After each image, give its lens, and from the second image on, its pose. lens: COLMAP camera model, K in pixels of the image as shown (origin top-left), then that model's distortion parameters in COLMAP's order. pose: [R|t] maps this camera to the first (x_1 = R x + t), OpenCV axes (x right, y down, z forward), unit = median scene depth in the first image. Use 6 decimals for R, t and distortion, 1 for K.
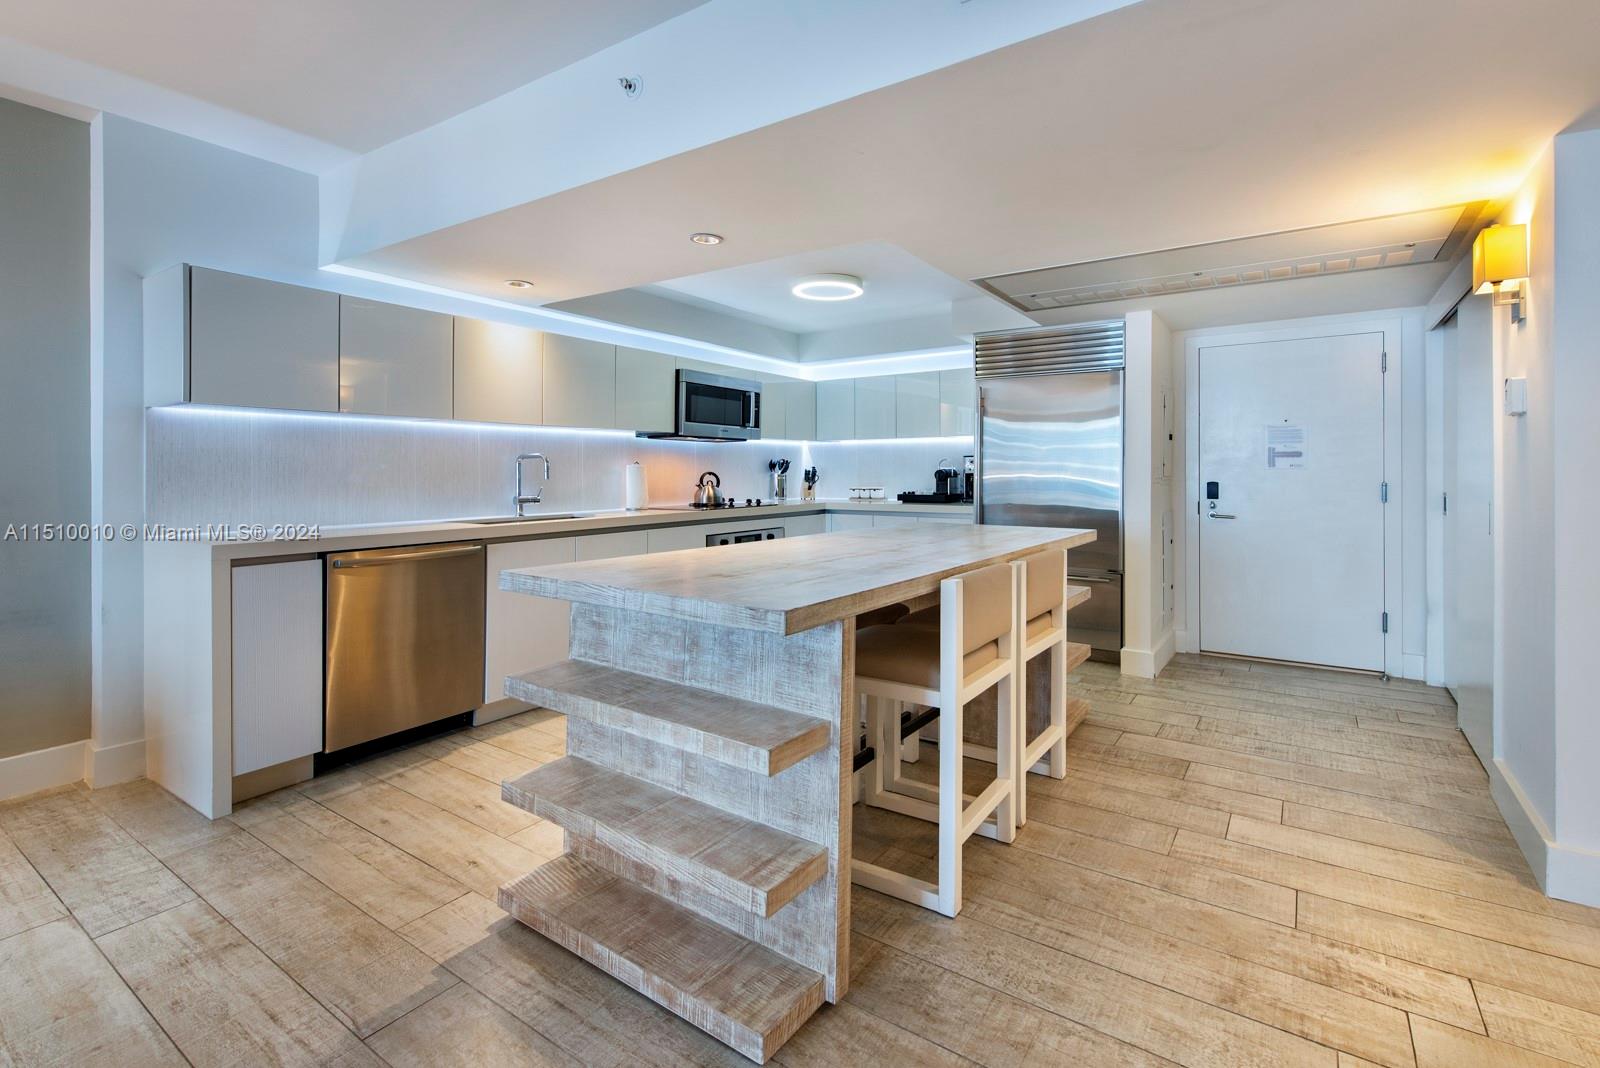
lens RADIAL K [[719.9, 0, 797.0], [0, 719.9, 478.3], [0, 0, 1]] dist [0.007354, -0.000373]
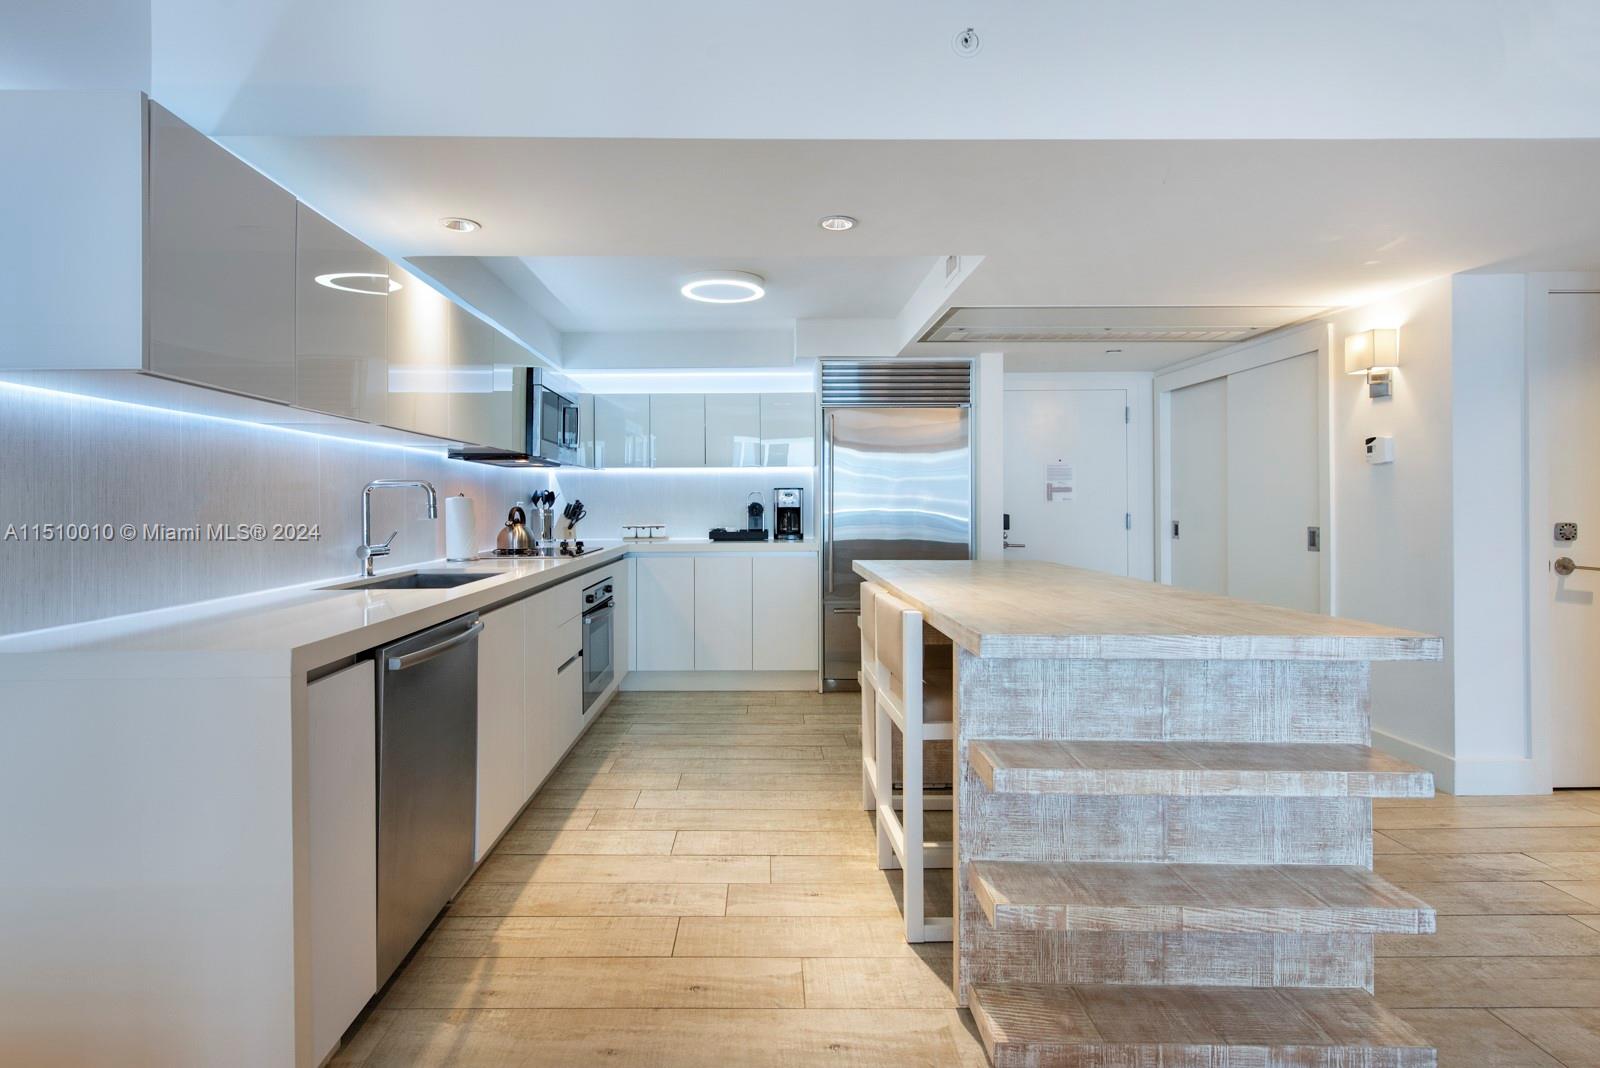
lens RADIAL K [[829.0, 0, 798.5], [0, 829.0, 509.6], [0, 0, 1]] dist [0.001755, -0.001946]
pose [[0.832599, -0.005233, 0.553852, -1.001565], [0.007688, 0.999968, -0.002108, -0.004989], [-0.553823, 0.006013, 0.832612, 0.347070]]
